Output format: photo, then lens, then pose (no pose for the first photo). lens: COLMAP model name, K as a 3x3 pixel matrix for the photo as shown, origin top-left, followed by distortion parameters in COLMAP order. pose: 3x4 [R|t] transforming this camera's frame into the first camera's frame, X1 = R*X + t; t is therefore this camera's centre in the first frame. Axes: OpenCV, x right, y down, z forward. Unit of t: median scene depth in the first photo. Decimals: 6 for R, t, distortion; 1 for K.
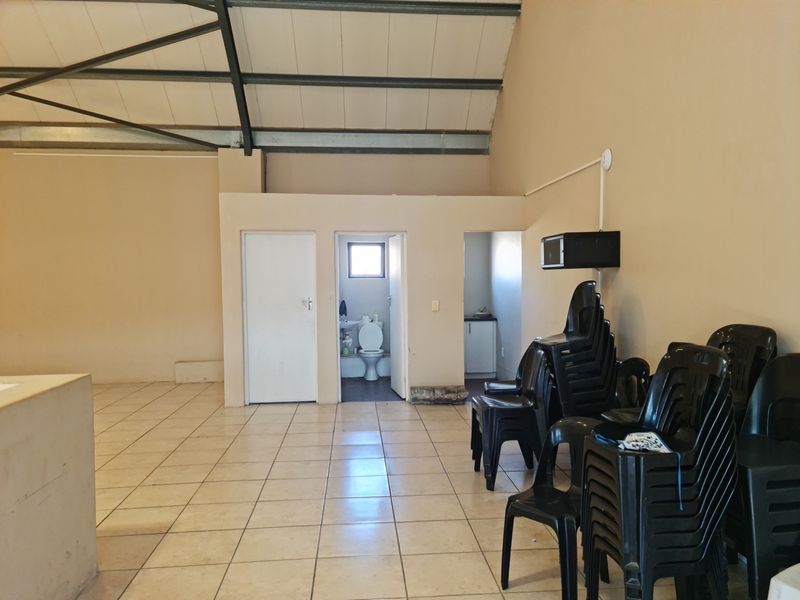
lens RADIAL K [[633.5, 0, 422.5], [0, 633.5, 304.5], [0, 0, 1]] dist [0.104285, -0.102765]
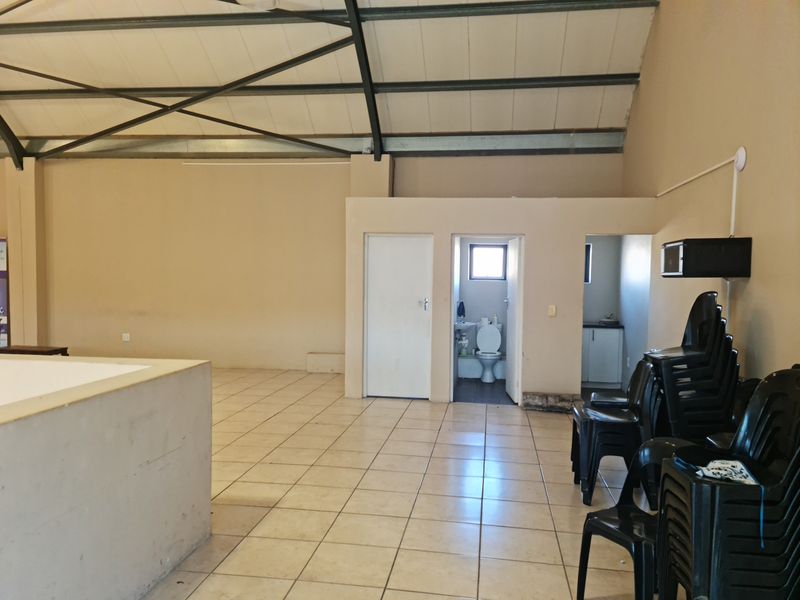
lens RADIAL K [[633.5, 0, 402.7], [0, 633.5, 308.1], [0, 0, 1]] dist [0.104285, -0.102765]
pose [[0.969300, 0.038323, -0.242876, 0.038943], [-0.036832, 0.999264, 0.010679, -0.004607], [0.243107, -0.001406, 0.969998, -0.006910]]
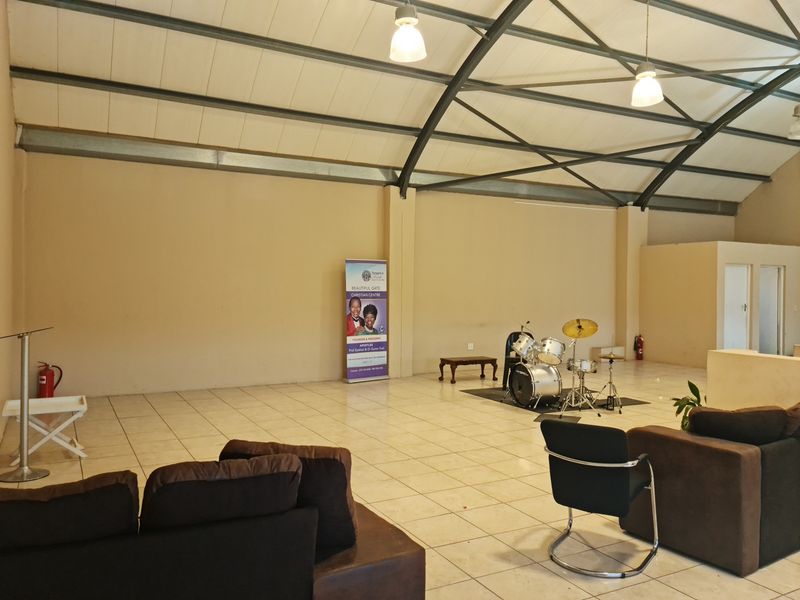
lens RADIAL K [[633.5, 0, 396.0], [0, 633.5, 292.1], [0, 0, 1]] dist [0.104285, -0.102765]
pose [[0.917630, 0.010027, 0.397309, -1.595012], [0.010391, 0.998735, -0.049206, 0.032954], [-0.397300, 0.049281, 0.916365, -0.188457]]
